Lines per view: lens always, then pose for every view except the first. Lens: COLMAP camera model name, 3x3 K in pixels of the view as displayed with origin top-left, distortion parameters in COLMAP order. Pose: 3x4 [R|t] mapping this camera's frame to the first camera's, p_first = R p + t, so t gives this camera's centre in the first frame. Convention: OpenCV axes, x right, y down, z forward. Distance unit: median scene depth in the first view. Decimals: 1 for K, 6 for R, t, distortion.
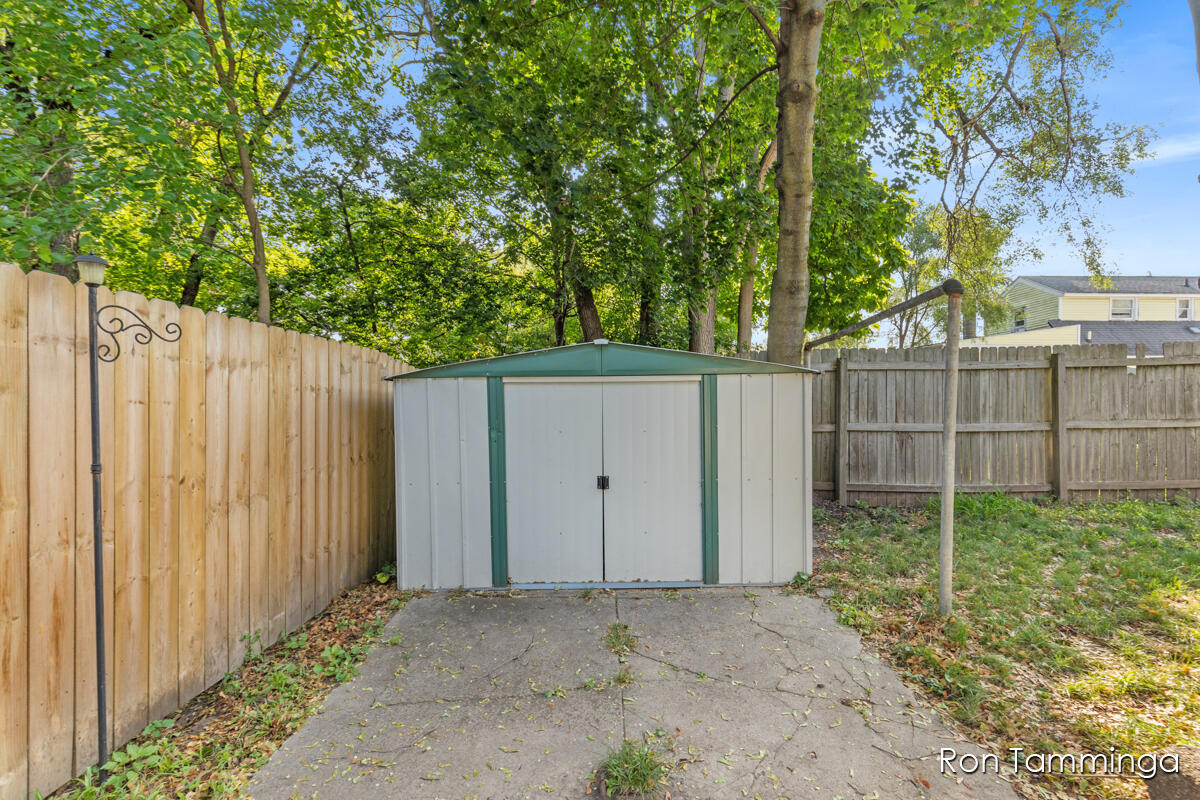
lens RADIAL K [[542.2, 0, 598.6], [0, 542.2, 401.8], [0, 0, 1]] dist [0.005014, 0.001946]
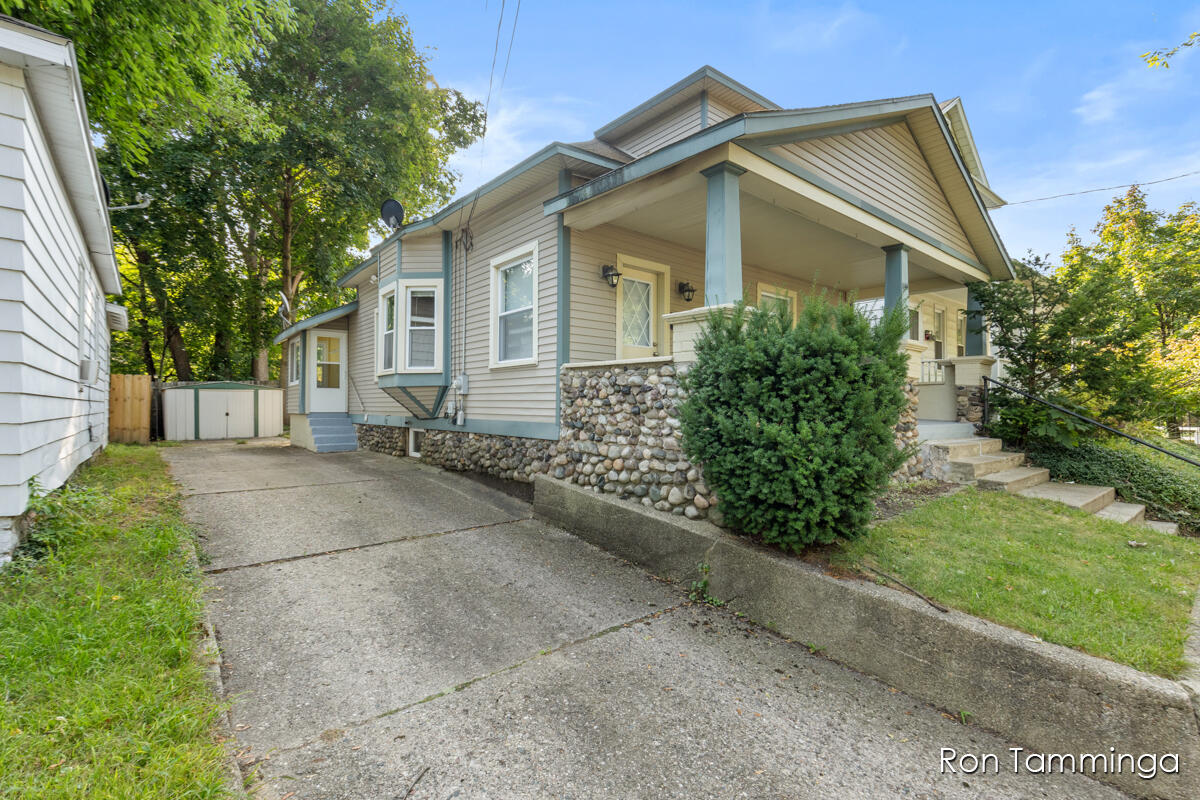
lens RADIAL K [[542.2, 0, 602.5], [0, 542.2, 404.2], [0, 0, 1]] dist [0.005014, 0.001946]
pose [[0.739904, 0.008689, 0.672657, -0.352202], [-0.004918, 0.999960, -0.007507, 0.045823], [-0.672695, 0.002246, 0.739916, -2.125640]]
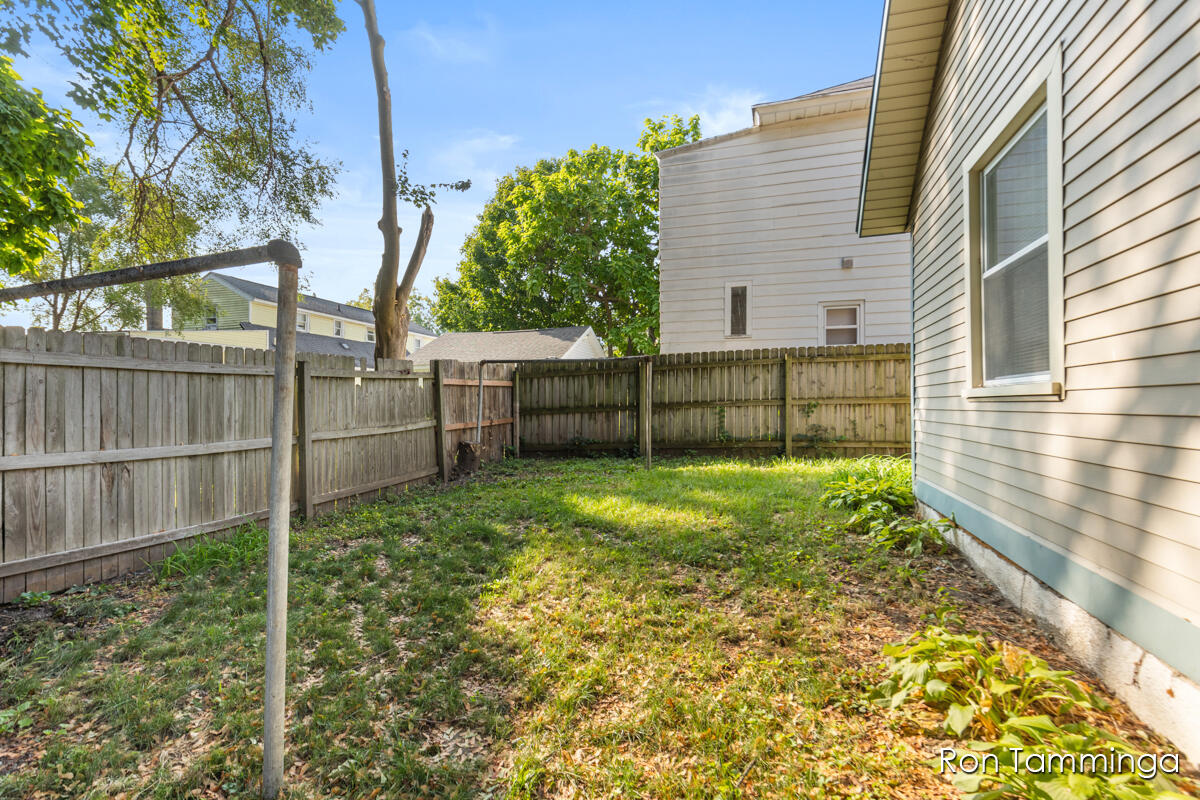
lens RADIAL K [[542.2, 0, 602.2], [0, 542.2, 400.8], [0, 0, 1]] dist [0.005014, 0.001946]
pose [[0.263226, -0.000854, 0.964734, 0.057014], [-0.004294, 0.999989, 0.002057, -0.017508], [-0.964725, -0.004684, 0.263220, 0.185542]]
